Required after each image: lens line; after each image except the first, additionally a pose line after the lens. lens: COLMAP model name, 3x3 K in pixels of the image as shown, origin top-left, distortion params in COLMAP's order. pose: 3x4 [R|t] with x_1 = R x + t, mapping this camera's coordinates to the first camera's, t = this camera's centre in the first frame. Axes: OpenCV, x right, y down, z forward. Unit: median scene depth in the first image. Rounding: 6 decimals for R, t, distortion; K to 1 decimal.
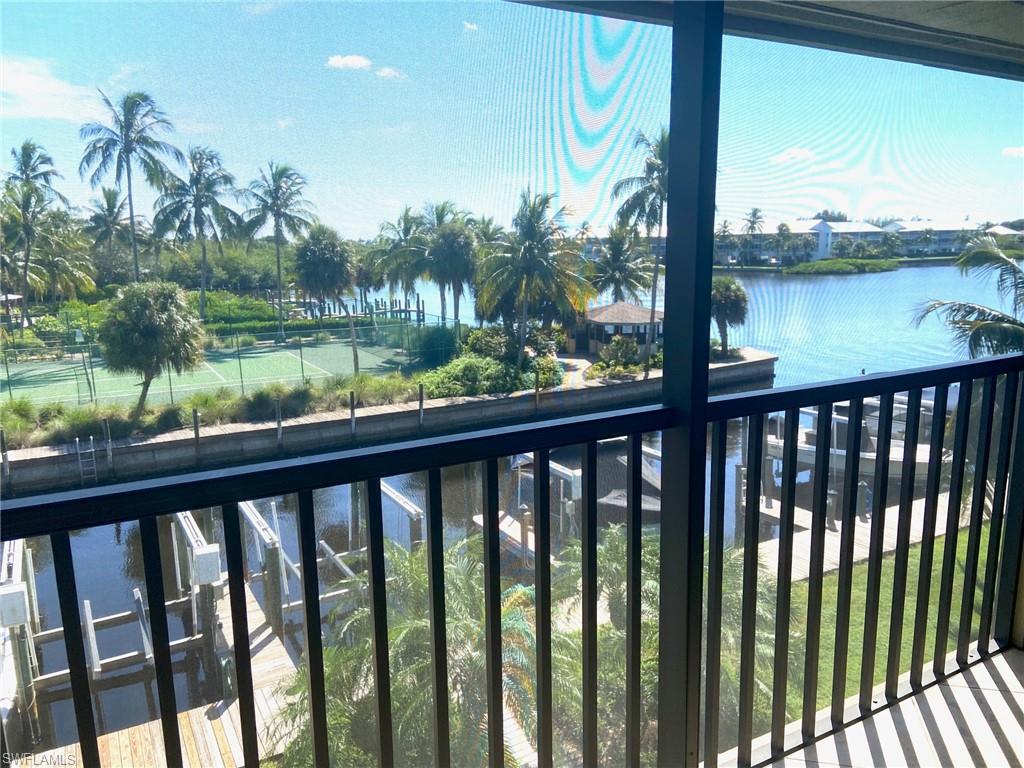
lens RADIAL K [[763.8, 0, 528.4], [0, 763.8, 385.8], [0, 0, 1]] dist [0.132997, -0.170091]
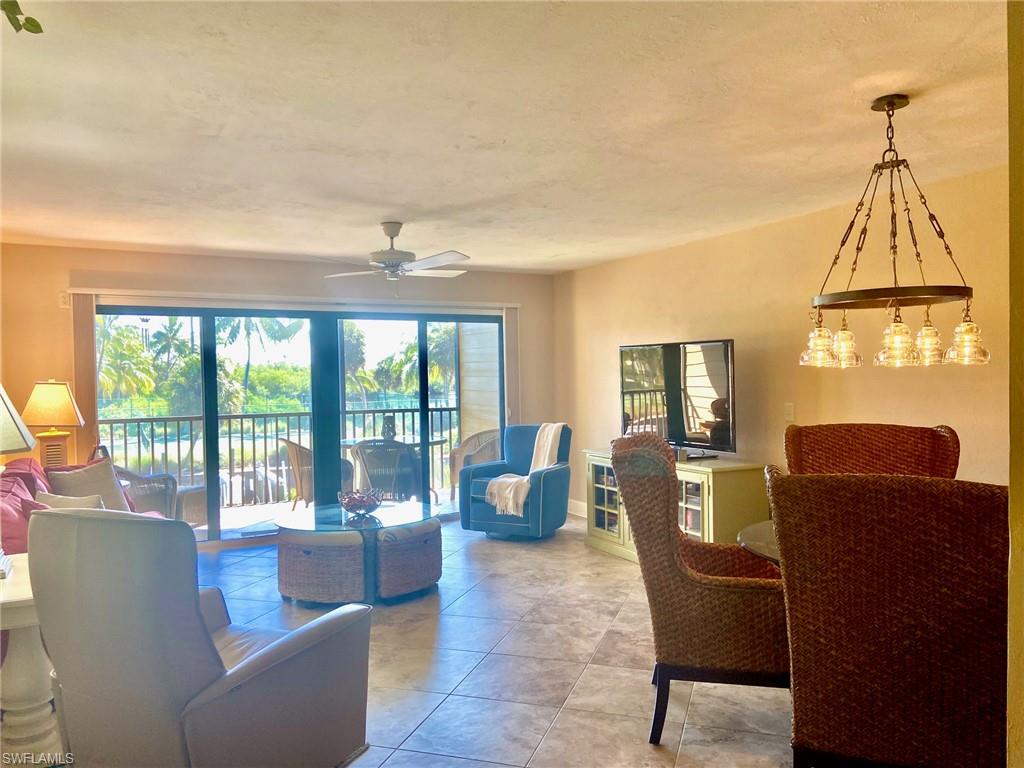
lens RADIAL K [[774.5, 0, 522.8], [0, 774.5, 393.2], [0, 0, 1]] dist [0.095136, -0.116894]
pose [[0.998545, 0.001623, -0.053900, 0.047354], [-0.010126, 0.987409, -0.157862, 0.058694], [0.052965, 0.158178, 0.985989, -0.104534]]
